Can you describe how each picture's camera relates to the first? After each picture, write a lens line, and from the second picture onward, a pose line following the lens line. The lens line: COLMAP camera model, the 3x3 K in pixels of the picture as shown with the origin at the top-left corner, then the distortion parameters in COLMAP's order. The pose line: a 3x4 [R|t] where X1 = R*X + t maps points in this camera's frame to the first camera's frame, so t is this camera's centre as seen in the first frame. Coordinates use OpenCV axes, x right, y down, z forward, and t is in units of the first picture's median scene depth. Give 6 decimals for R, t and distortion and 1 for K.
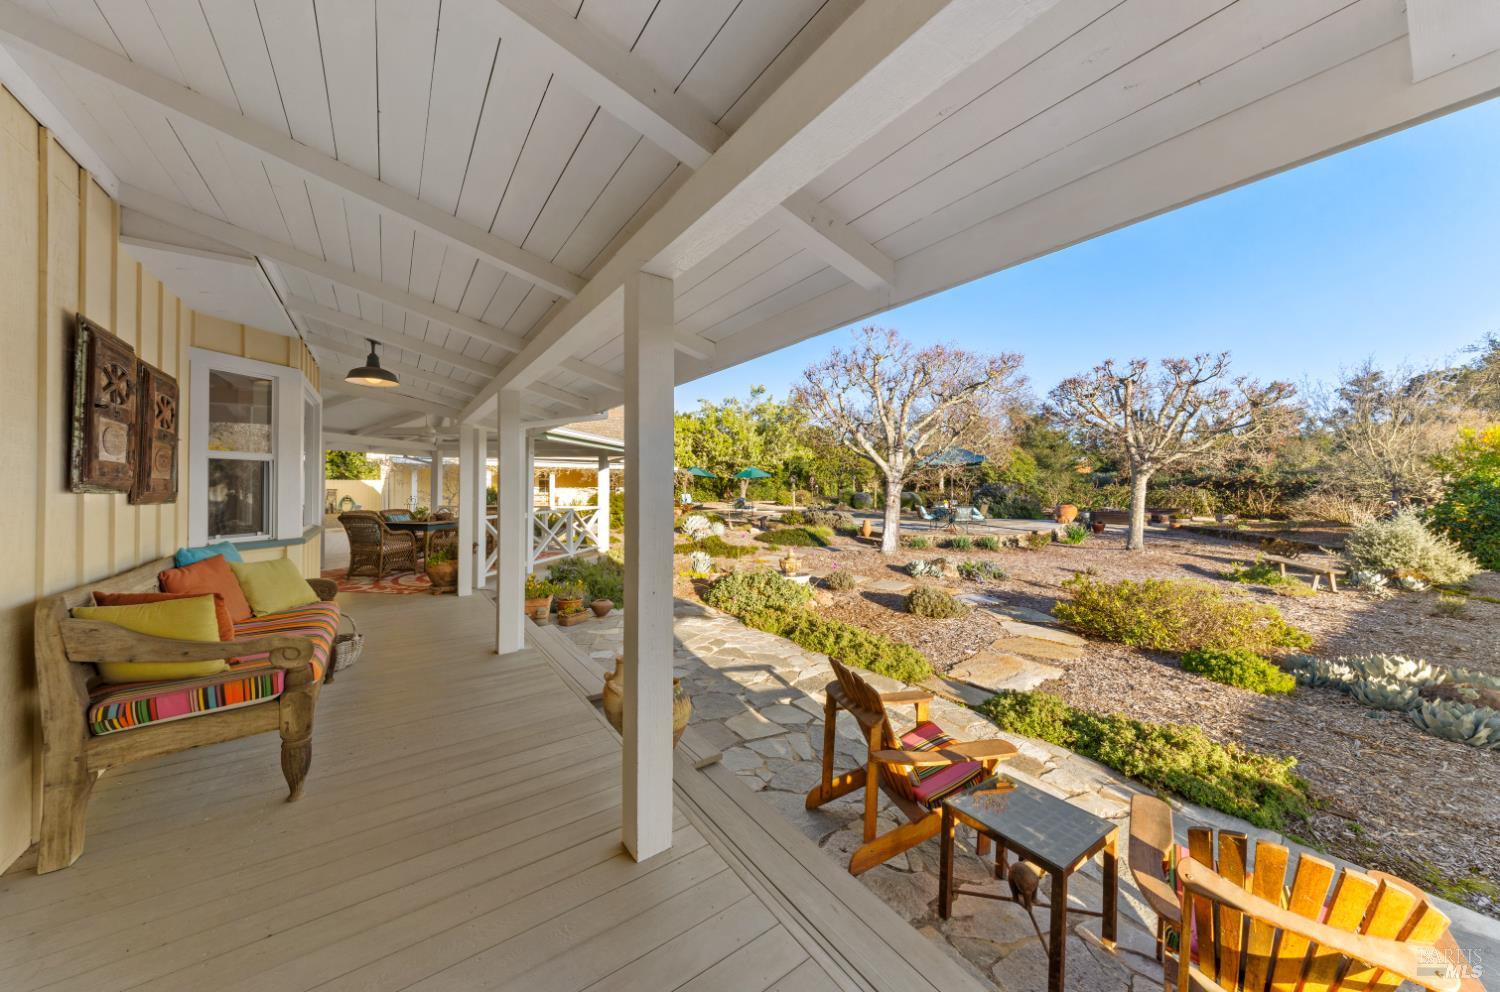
lens RADIAL K [[510.7, 0, 750.0], [0, 510.7, 496.0], [0, 0, 1]] dist [-0.033062, -0.000027]
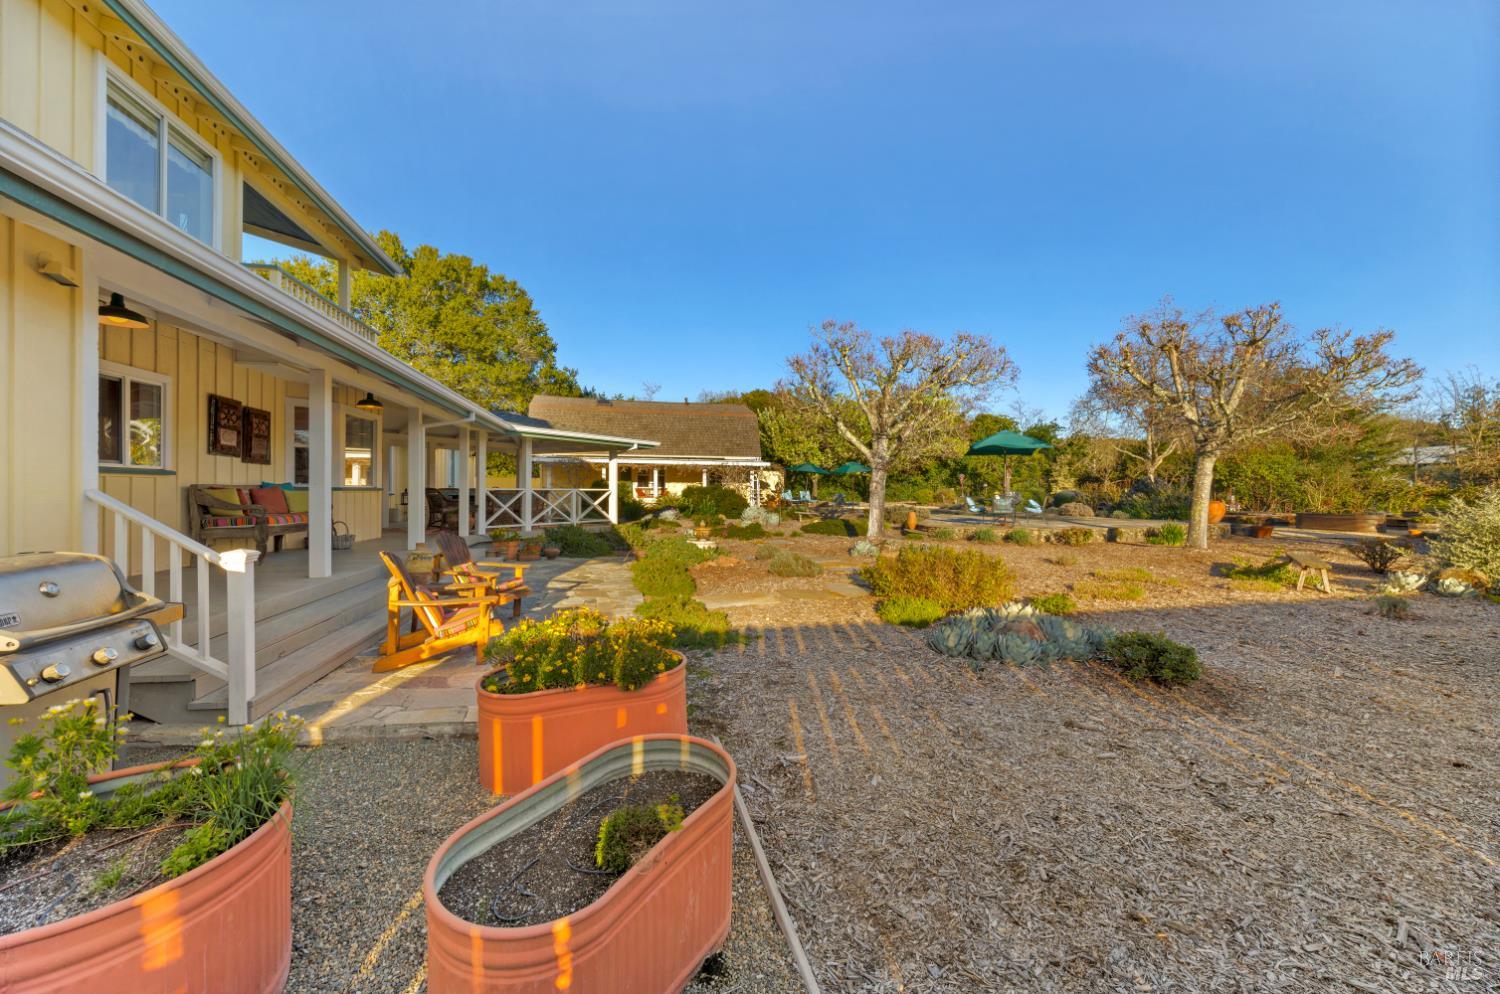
lens RADIAL K [[567.8, 0, 750.0], [0, 567.8, 497.0], [0, 0, 1]] dist [-0.029285, -0.000047]
pose [[0.922318, 0.004350, -0.386407, 0.384944], [-0.008828, 0.999913, -0.009816, 0.033567], [0.386331, 0.012465, 0.922276, -0.110999]]
